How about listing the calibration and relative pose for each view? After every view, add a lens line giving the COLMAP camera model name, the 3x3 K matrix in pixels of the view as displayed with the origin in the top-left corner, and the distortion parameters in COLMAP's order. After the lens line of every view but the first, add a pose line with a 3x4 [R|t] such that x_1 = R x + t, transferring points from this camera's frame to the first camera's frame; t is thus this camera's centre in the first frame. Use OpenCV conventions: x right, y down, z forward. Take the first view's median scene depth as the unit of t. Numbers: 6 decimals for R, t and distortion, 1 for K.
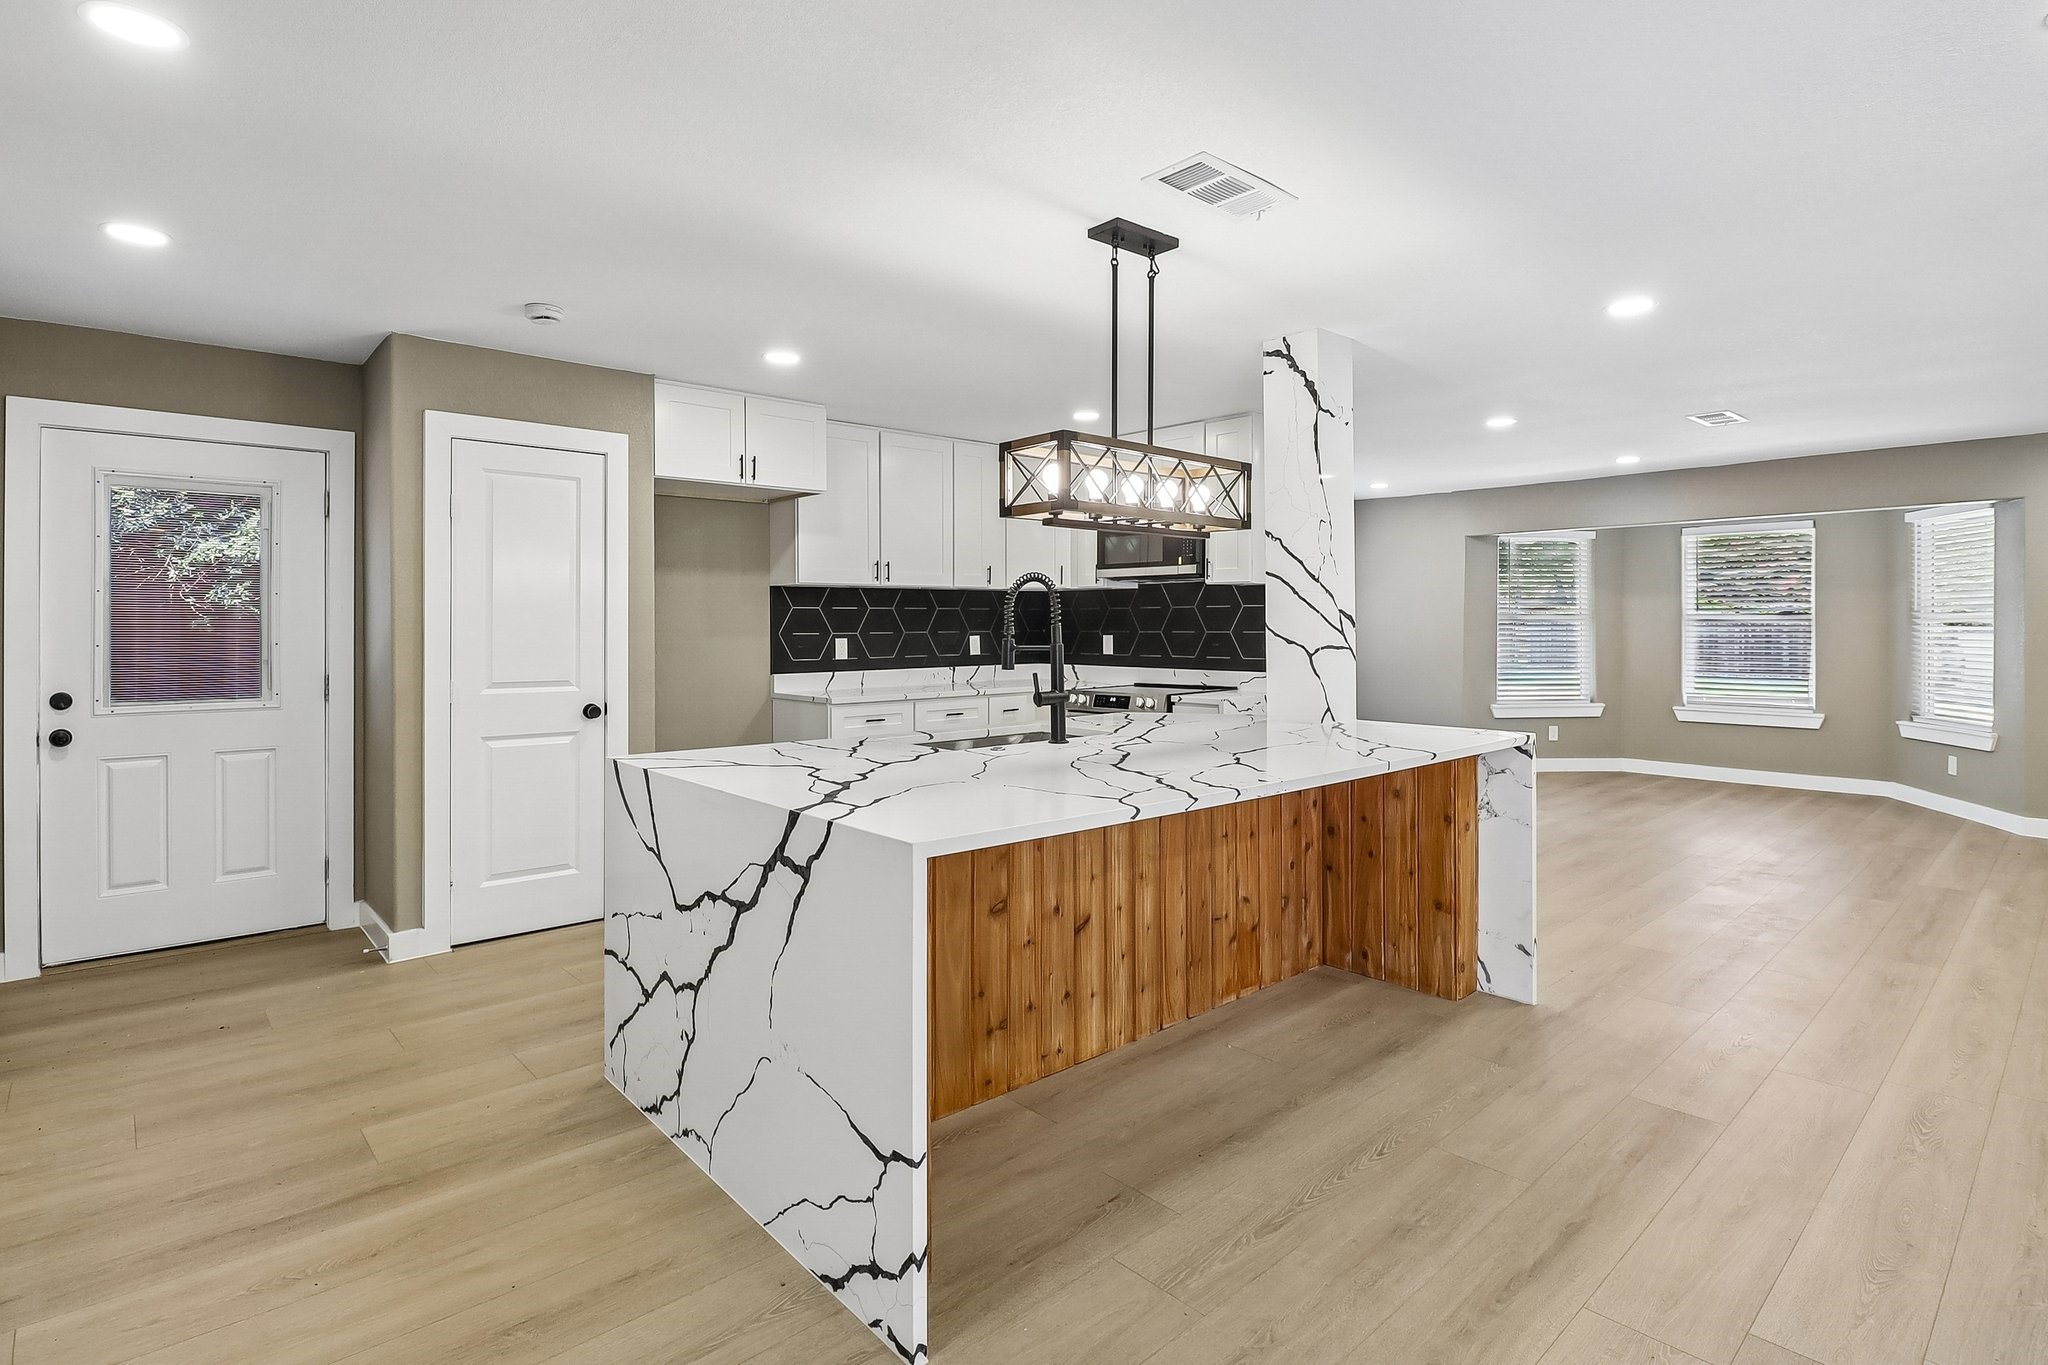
lens RADIAL K [[1006.6, 0, 1012.1], [0, 1006.6, 627.2], [0, 0, 1]] dist [0.002908, -0.015205]
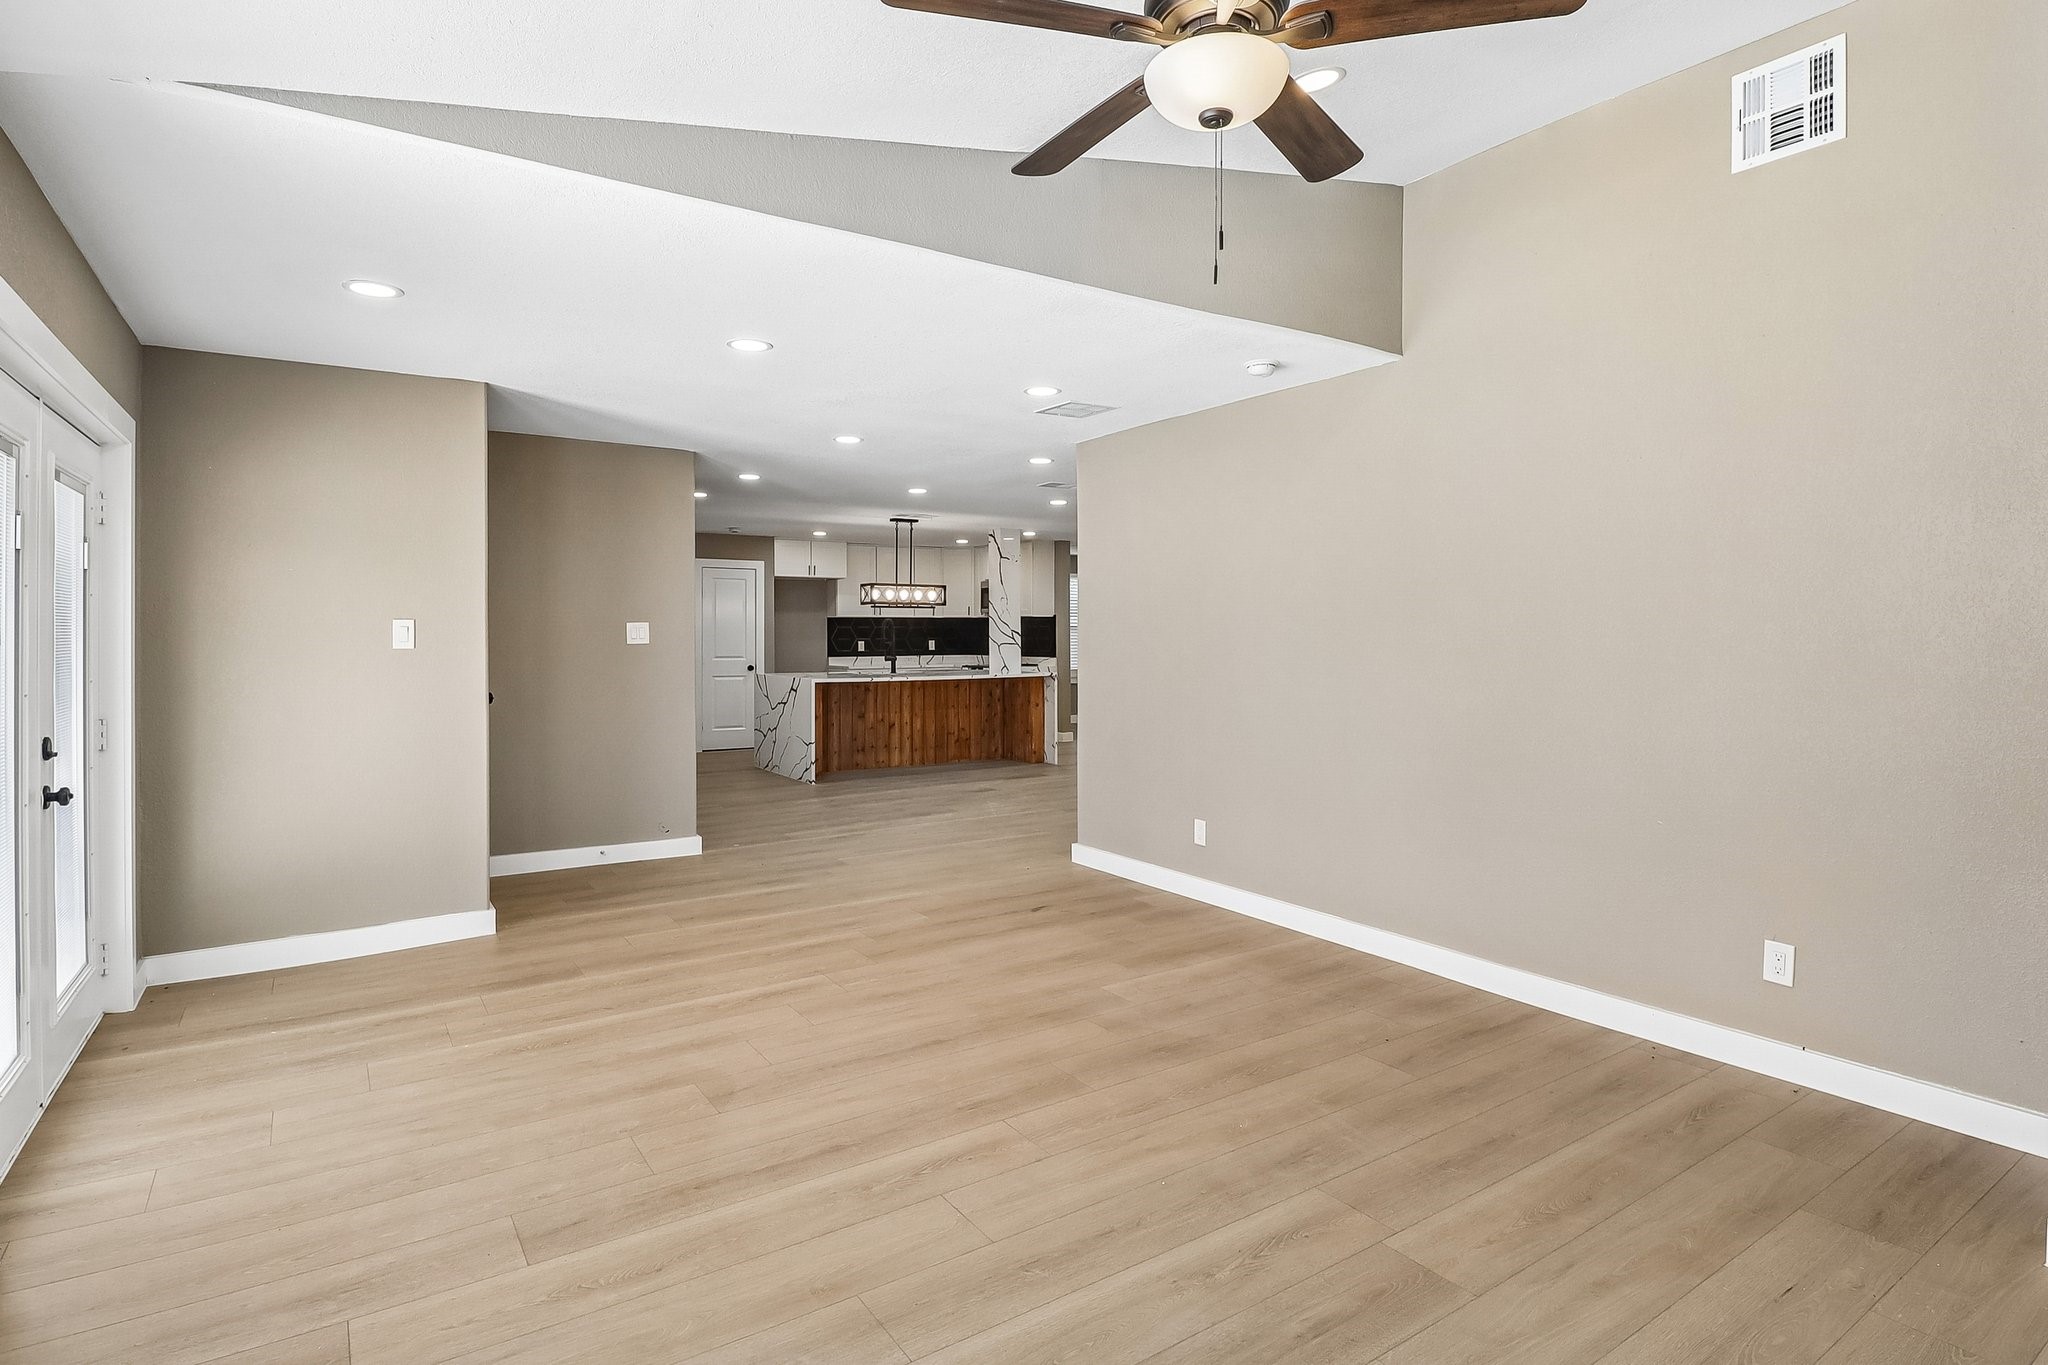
lens RADIAL K [[1029.2, 0, 1024.3], [0, 1029.2, 627.4], [0, 0, 1]] dist [0.002844, -0.015686]
pose [[0.990759, -0.000300, -0.135633, 0.746094], [-0.000922, 0.999960, -0.008952, 0.001418], [0.135630, 0.008994, 0.990719, -1.782873]]
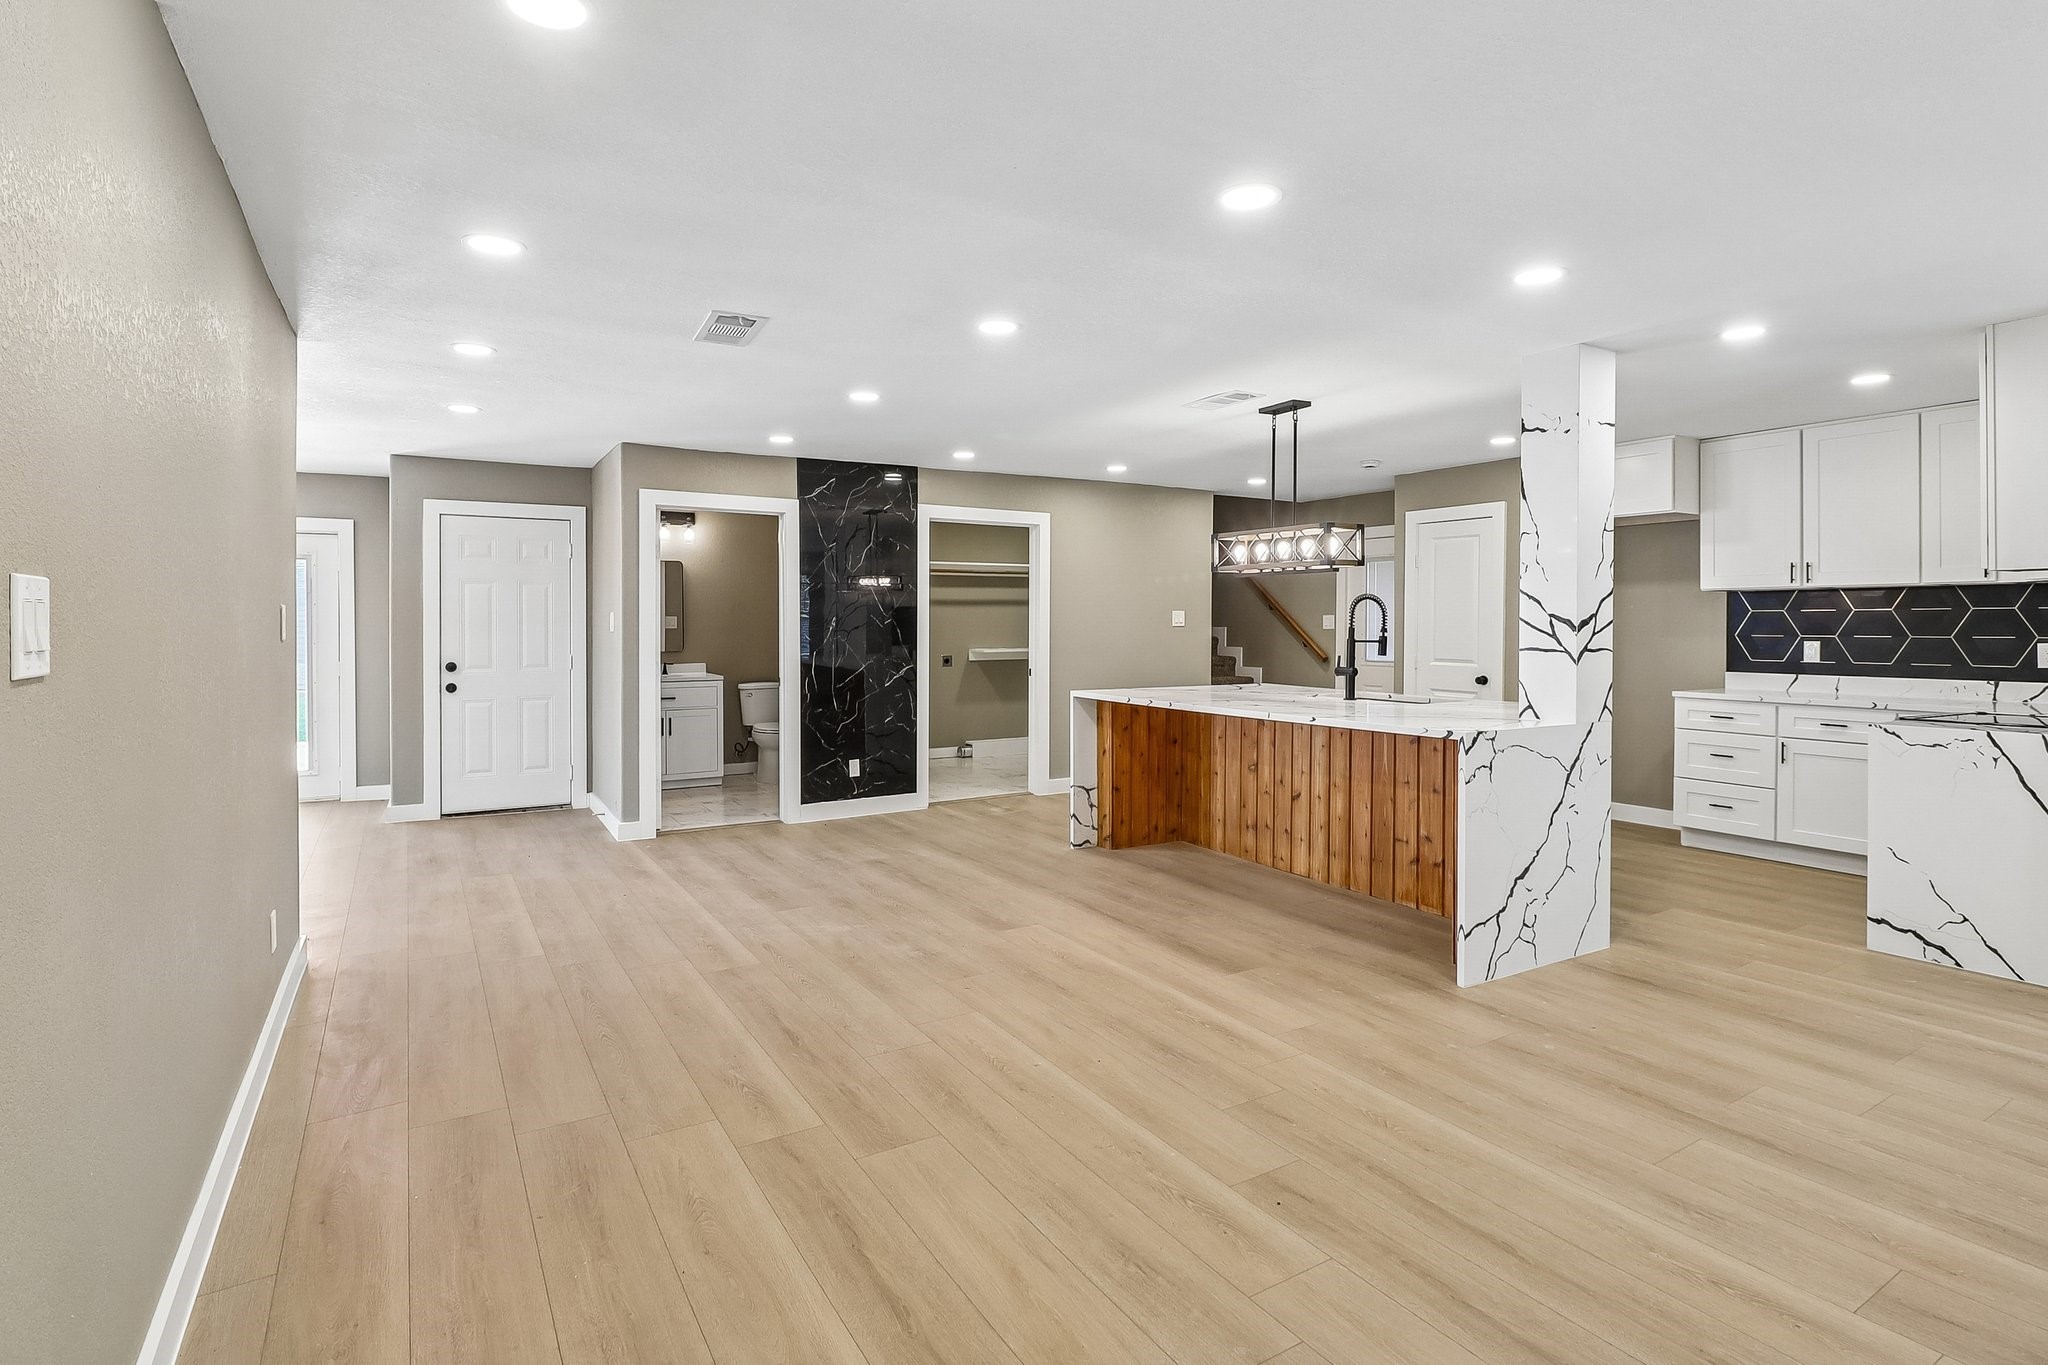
lens RADIAL K [[1006.6, 0, 1012.1], [0, 1006.6, 627.2], [0, 0, 1]] dist [0.002908, -0.015205]
pose [[-0.187099, 0.004903, -0.982329, 1.473240], [-0.004394, 0.999973, 0.005828, -0.007420], [0.982331, 0.005407, -0.187072, 0.652728]]
